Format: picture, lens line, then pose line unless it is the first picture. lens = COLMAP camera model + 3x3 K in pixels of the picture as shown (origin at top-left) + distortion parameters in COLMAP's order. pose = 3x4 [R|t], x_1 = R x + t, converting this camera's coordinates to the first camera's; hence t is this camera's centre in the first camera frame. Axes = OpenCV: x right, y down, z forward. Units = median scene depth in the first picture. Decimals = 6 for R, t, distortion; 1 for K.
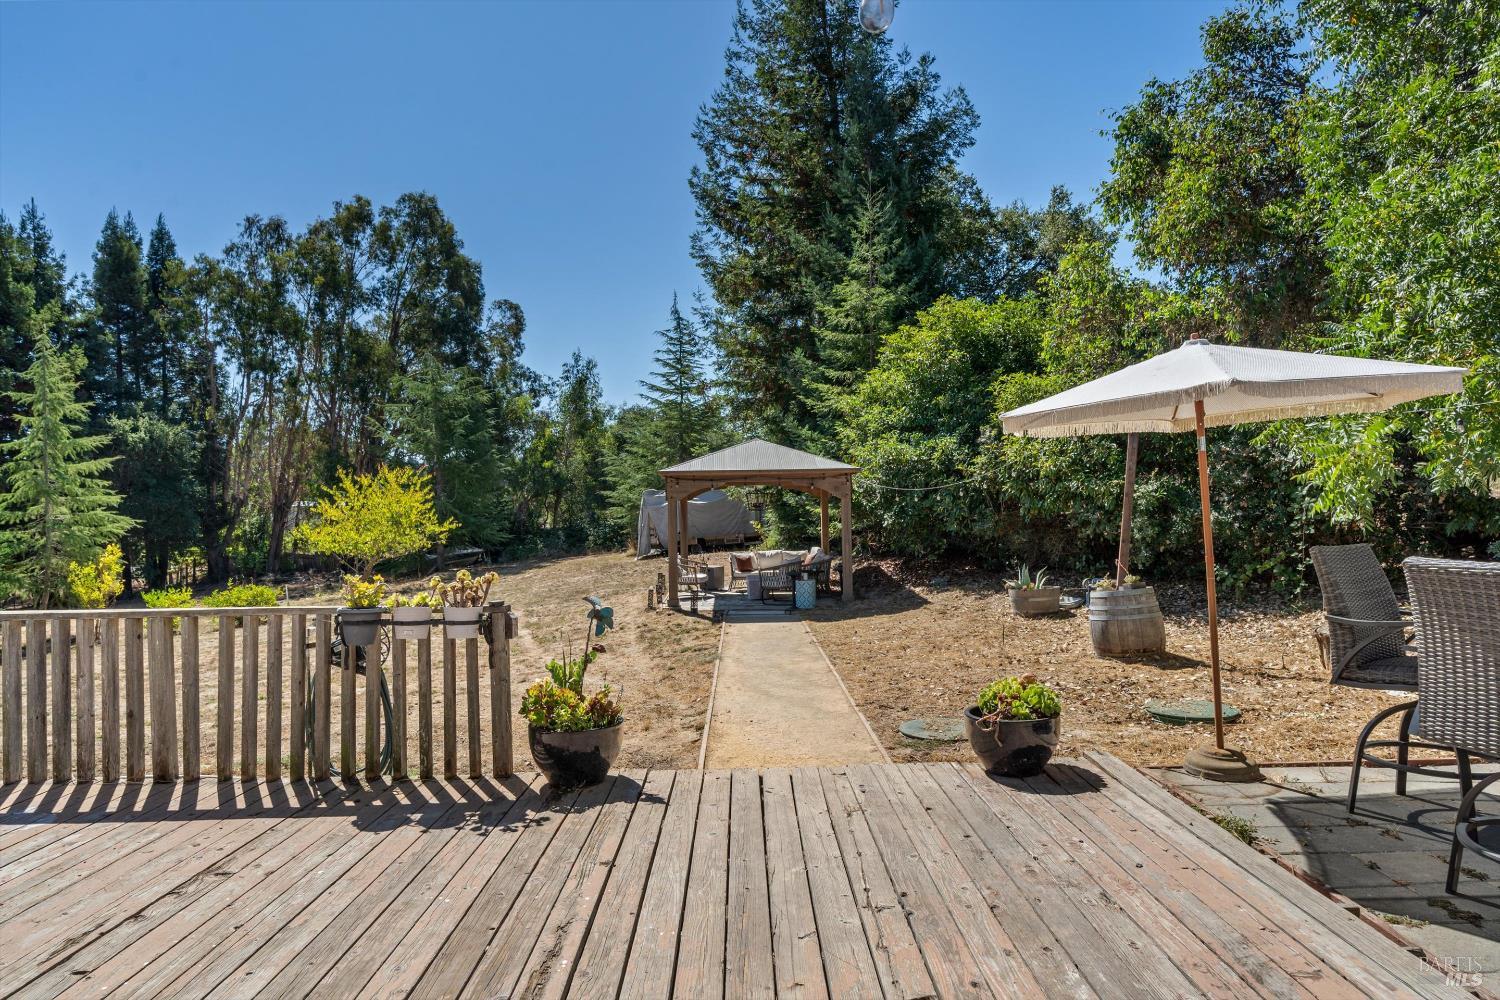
lens RADIAL K [[866.9, 0, 753.5], [0, 866.9, 524.0], [0, 0, 1]] dist [0.000556, 0.000146]
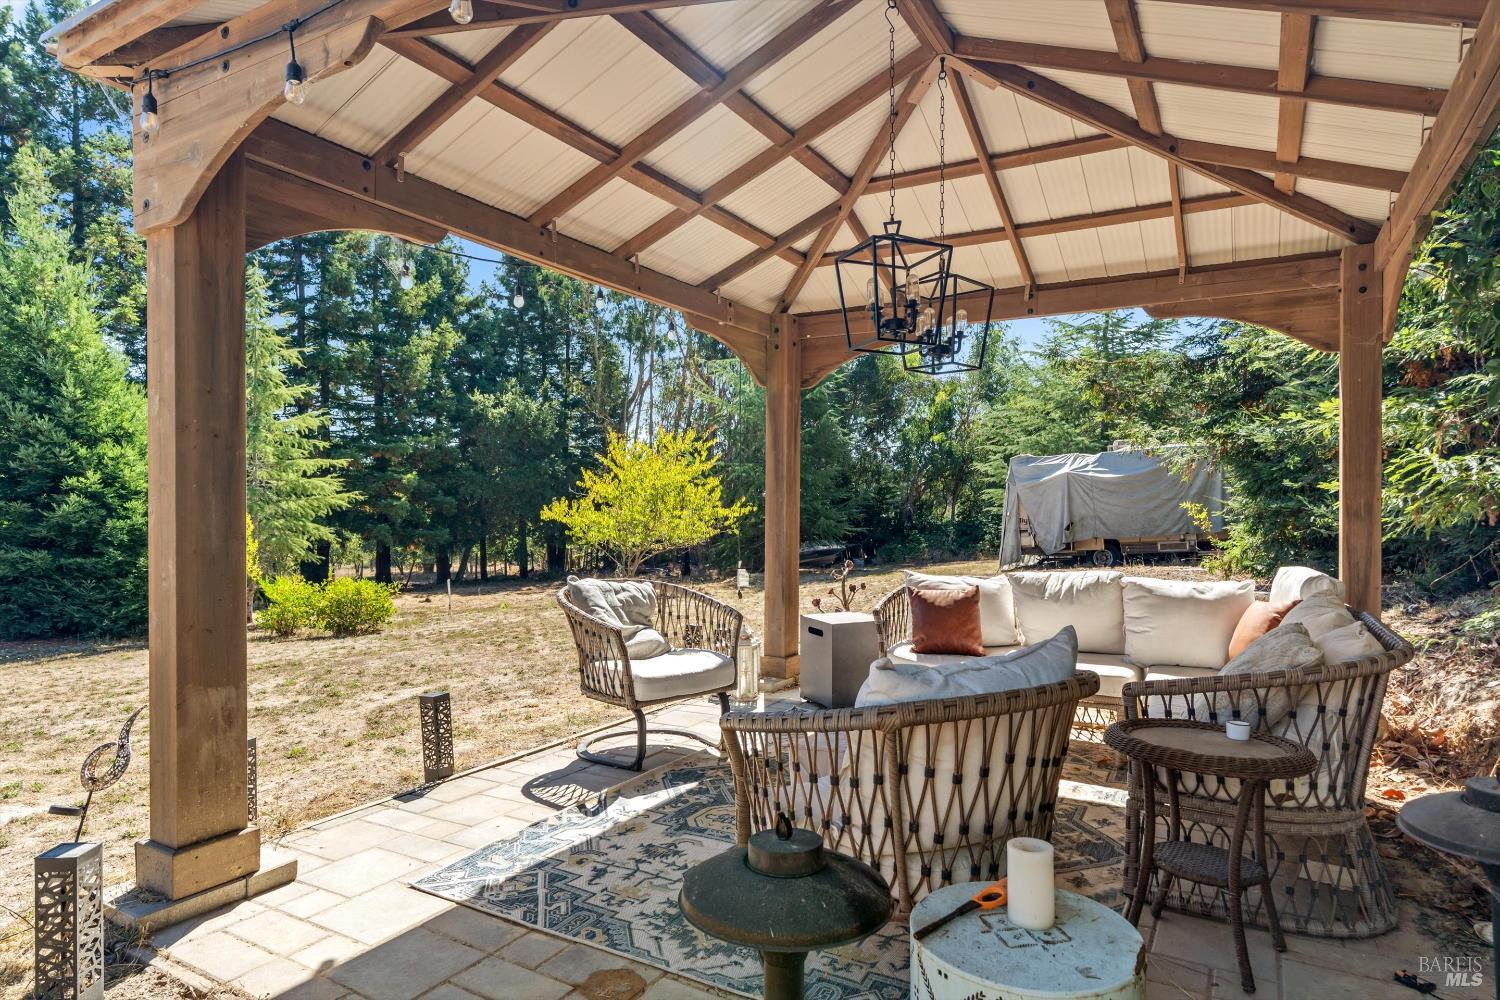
lens RADIAL K [[866.9, 0, 753.5], [0, 866.9, 524.0], [0, 0, 1]] dist [0.000556, 0.000146]
pose [[0.852652, 0.028627, -0.521695, 0.035017], [-0.030002, 0.999533, 0.005813, 0.009954], [0.521617, 0.010696, 0.853112, 0.395329]]
